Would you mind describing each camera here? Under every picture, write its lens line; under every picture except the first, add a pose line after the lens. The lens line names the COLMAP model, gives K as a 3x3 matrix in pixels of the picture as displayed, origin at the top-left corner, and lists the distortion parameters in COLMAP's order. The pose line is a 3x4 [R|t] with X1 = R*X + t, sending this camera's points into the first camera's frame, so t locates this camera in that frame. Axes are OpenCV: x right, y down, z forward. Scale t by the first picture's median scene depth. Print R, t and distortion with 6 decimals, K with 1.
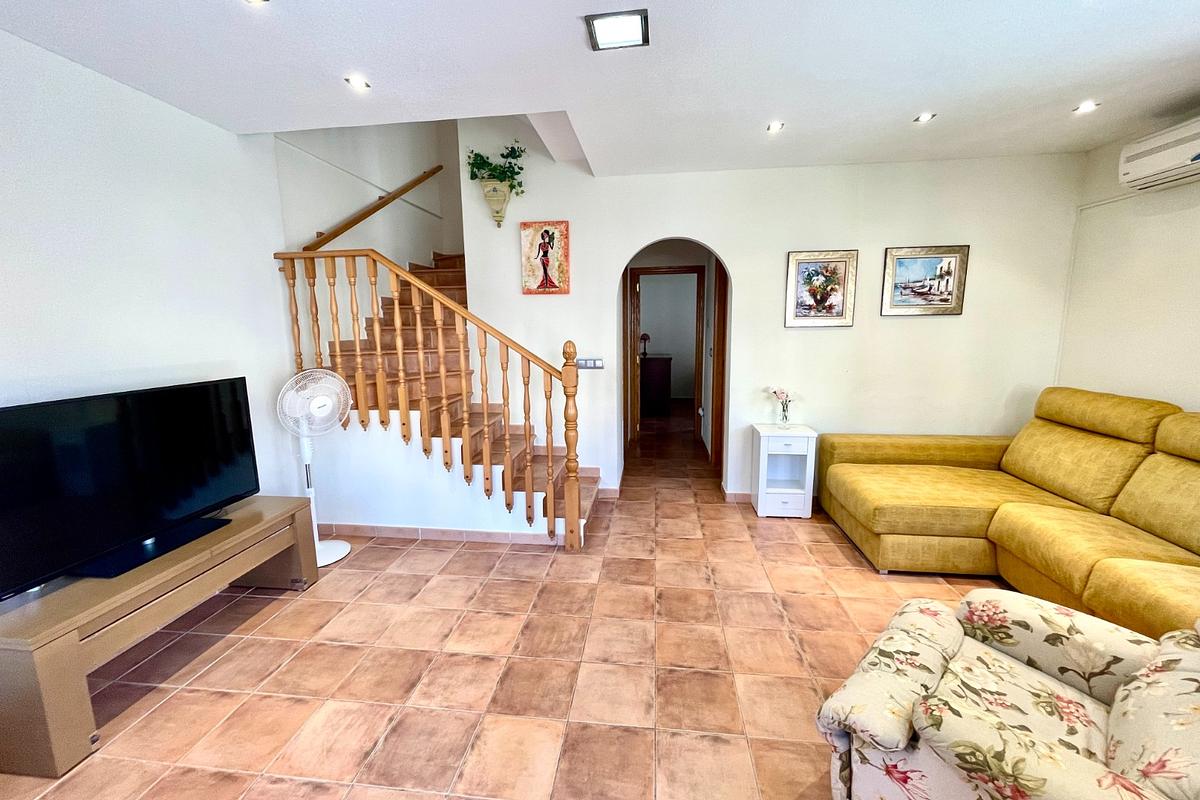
lens RADIAL K [[482.9, 0, 595.4], [0, 482.9, 398.7], [0, 0, 1]] dist [-0.000028, 0.000031]
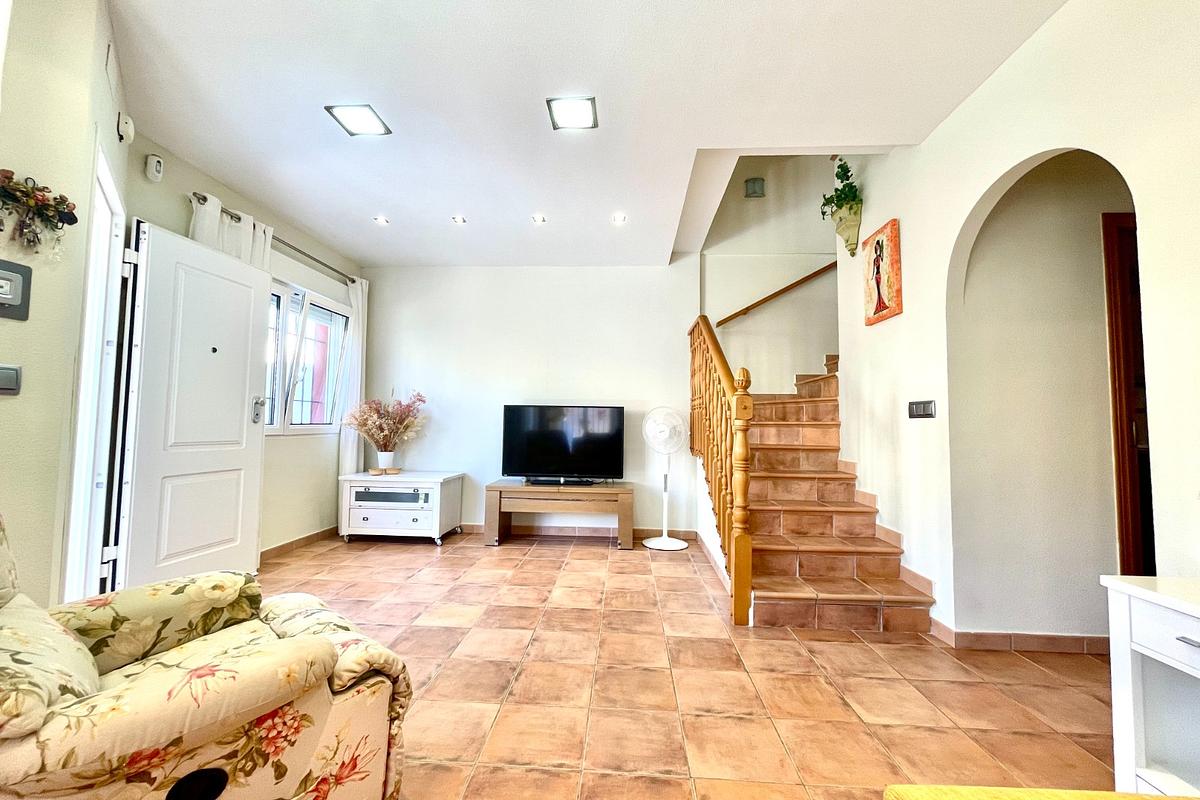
lens RADIAL K [[482.9, 0, 594.4], [0, 482.9, 399.6], [0, 0, 1]] dist [-0.000028, 0.000031]
pose [[0.057136, -0.043876, -0.997402, 0.909208], [-0.166823, 0.984568, -0.052868, 0.032366], [0.984330, 0.169410, 0.048934, 0.783897]]
